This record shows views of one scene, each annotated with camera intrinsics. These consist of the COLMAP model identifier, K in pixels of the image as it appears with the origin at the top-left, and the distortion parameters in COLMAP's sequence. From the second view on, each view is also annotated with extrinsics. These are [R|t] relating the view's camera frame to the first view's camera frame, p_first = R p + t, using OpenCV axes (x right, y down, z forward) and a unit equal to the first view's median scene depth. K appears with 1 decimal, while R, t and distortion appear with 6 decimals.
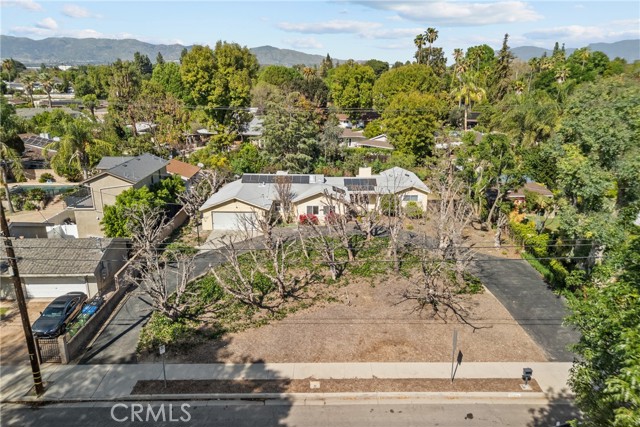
lens RADIAL K [[478.2, 0, 320.0], [0, 478.2, 213.5], [0, 0, 1]] dist [0.065299, -0.053097]
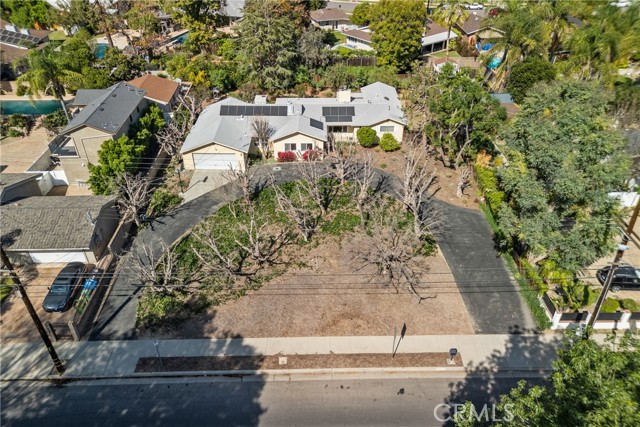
lens RADIAL K [[478.2, 0, 320.0], [0, 478.2, 213.5], [0, 0, 1]] dist [0.065299, -0.053097]
pose [[0.999927, -0.011332, 0.004178, 0.071047], [0.009368, 0.946038, 0.323920, -0.342370], [-0.007623, -0.323857, 0.946075, -0.043226]]
